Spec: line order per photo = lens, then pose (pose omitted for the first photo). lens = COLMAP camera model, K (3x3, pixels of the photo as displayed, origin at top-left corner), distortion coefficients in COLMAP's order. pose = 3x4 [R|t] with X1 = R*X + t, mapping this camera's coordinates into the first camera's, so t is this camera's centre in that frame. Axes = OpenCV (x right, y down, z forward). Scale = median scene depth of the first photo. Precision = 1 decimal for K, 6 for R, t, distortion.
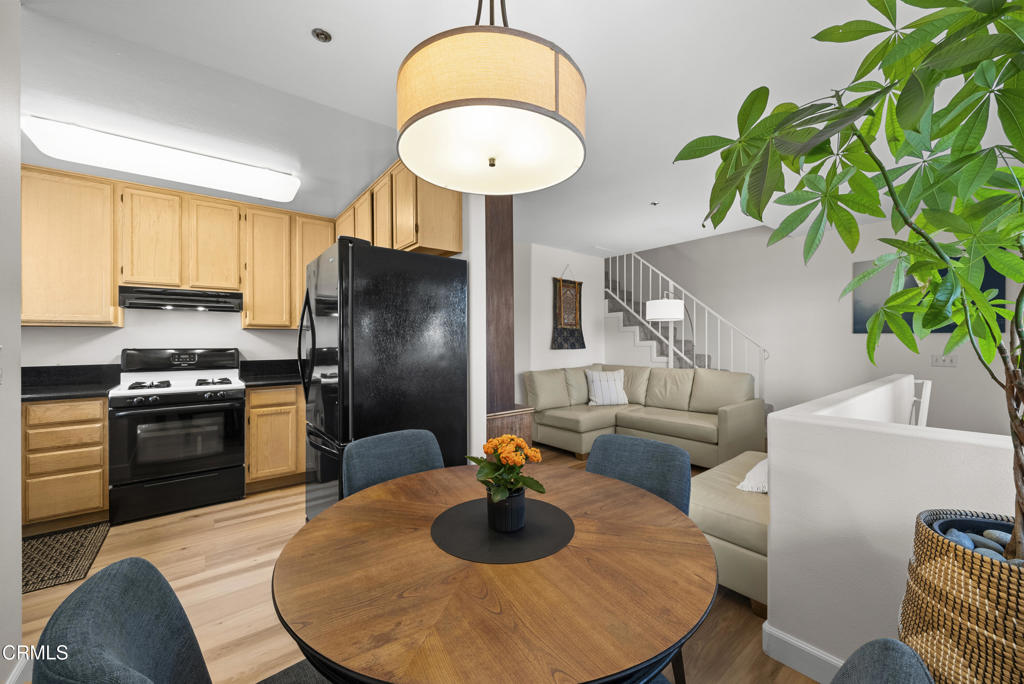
lens RADIAL K [[393.6, 0, 516.1], [0, 393.6, 340.2], [0, 0, 1]] dist [-0.003791, -0.000544]
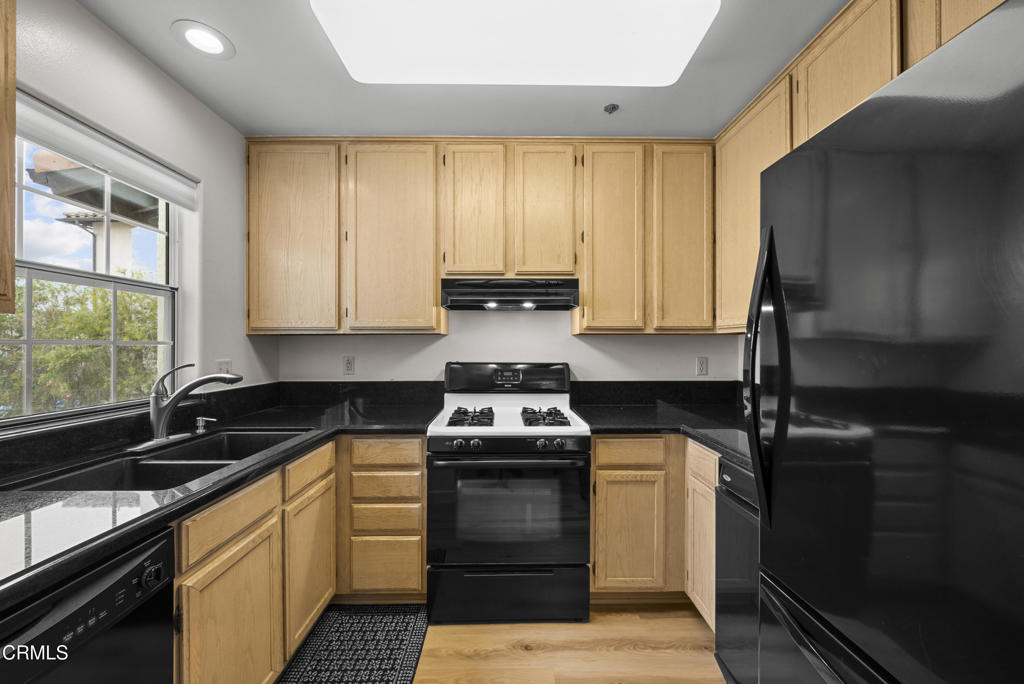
lens RADIAL K [[393.6, 0, 508.0], [0, 393.6, 345.8], [0, 0, 1]] dist [-0.003791, -0.000544]
pose [[0.787001, 0.000958, -0.616951, -0.424467], [-0.002193, 0.999997, -0.001244, -0.010231], [0.616948, 0.002332, 0.787000, 0.459541]]
